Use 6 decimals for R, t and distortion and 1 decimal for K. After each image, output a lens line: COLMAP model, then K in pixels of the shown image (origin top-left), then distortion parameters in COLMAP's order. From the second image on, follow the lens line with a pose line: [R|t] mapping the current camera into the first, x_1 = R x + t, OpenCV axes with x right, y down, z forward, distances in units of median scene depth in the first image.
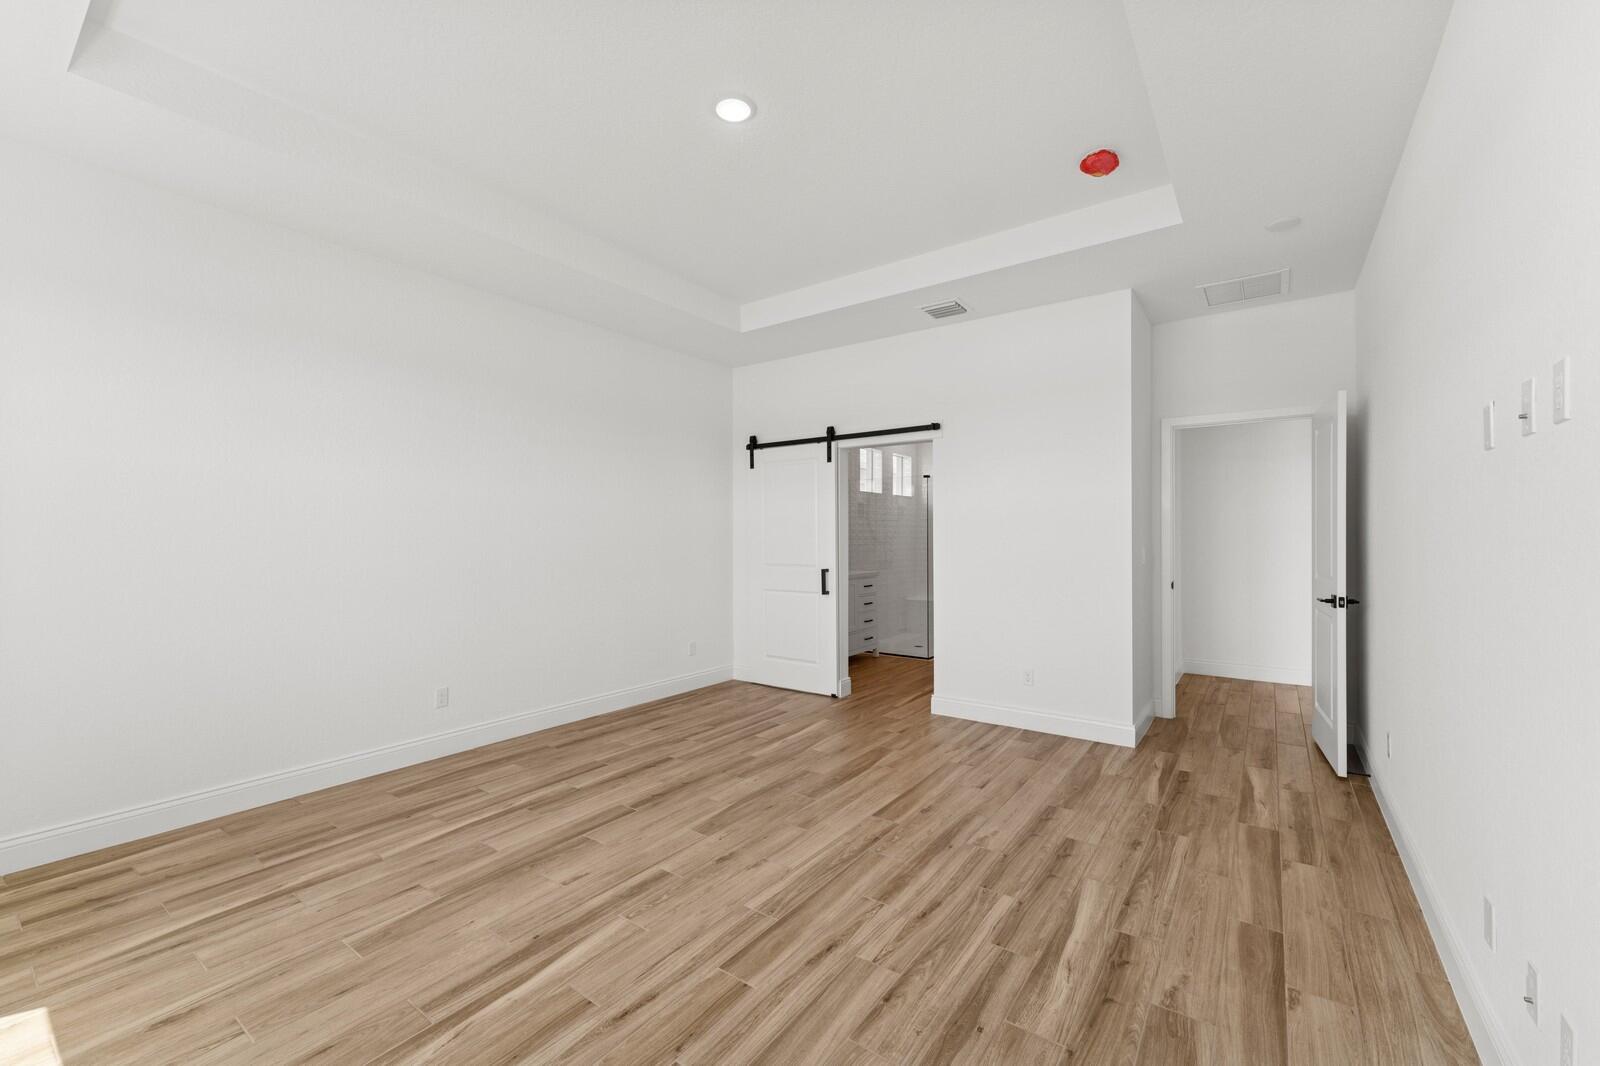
lens RADIAL K [[656.4, 0, 798.7], [0, 656.4, 527.3], [0, 0, 1]] dist [0.001806, 0.000130]
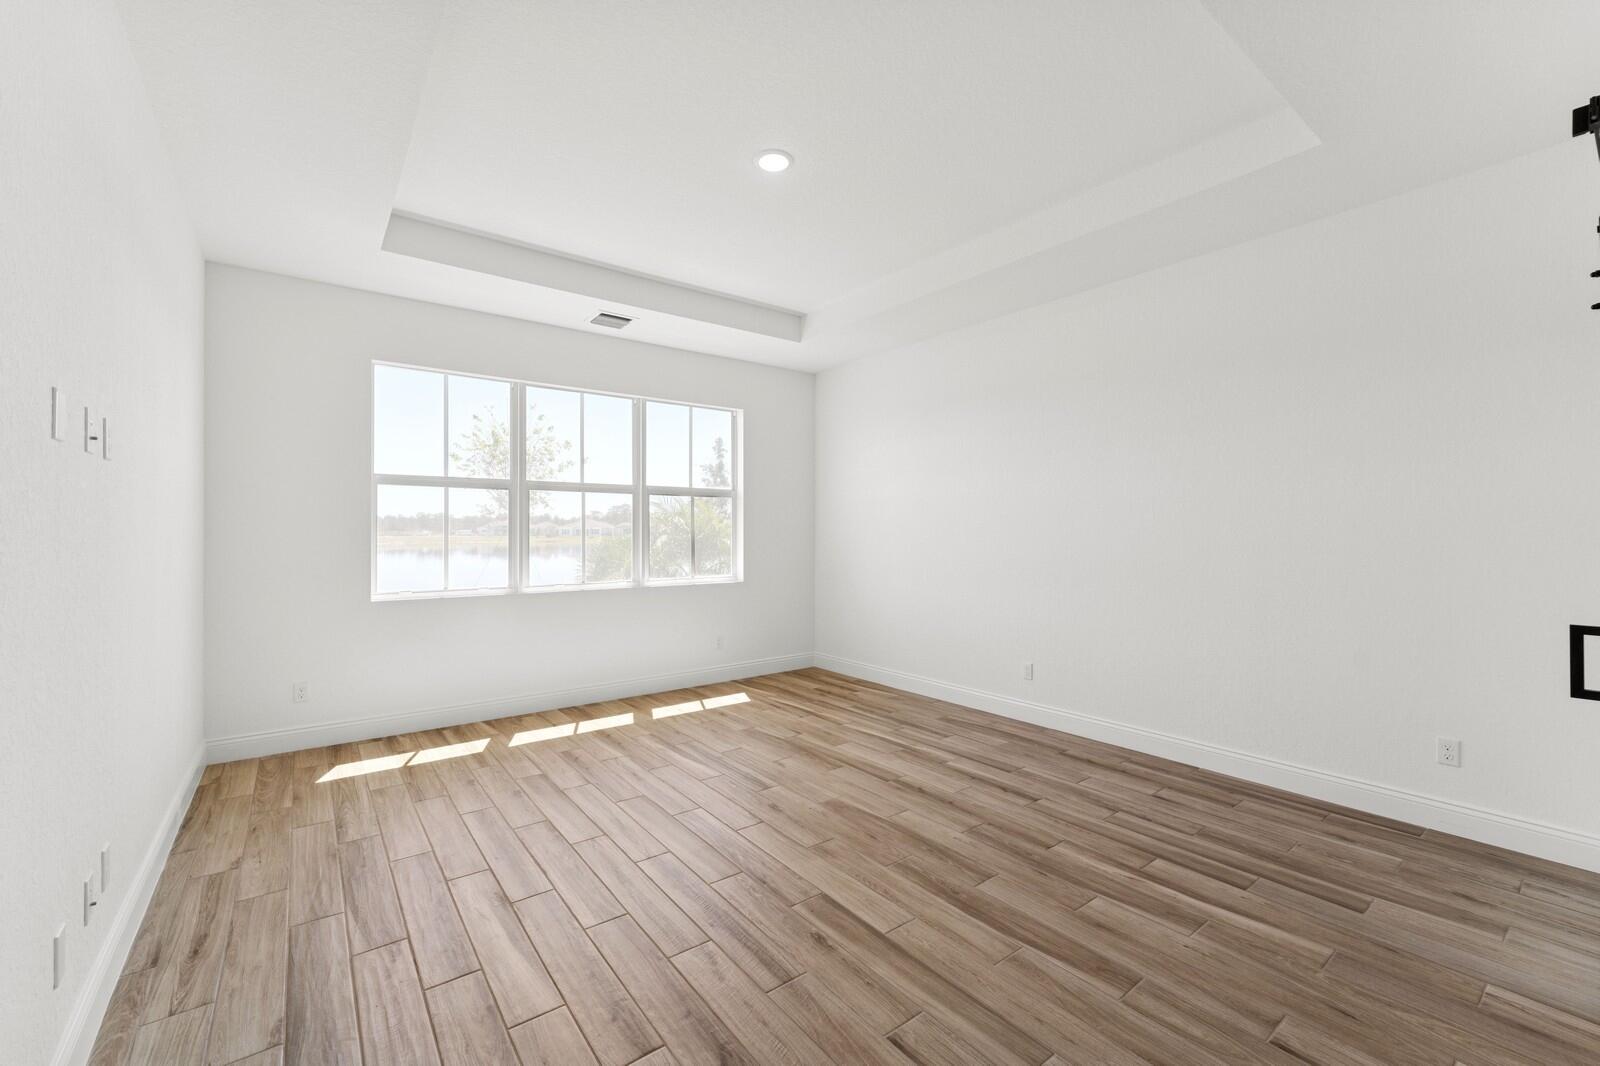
lens RADIAL K [[656.4, 0, 798.7], [0, 656.4, 527.3], [0, 0, 1]] dist [0.001806, 0.000130]
pose [[-0.295633, -0.004998, -0.955288, 0.740684], [0.013437, 0.999866, -0.009389, 0.010348], [0.955207, -0.015612, -0.295526, 1.033962]]
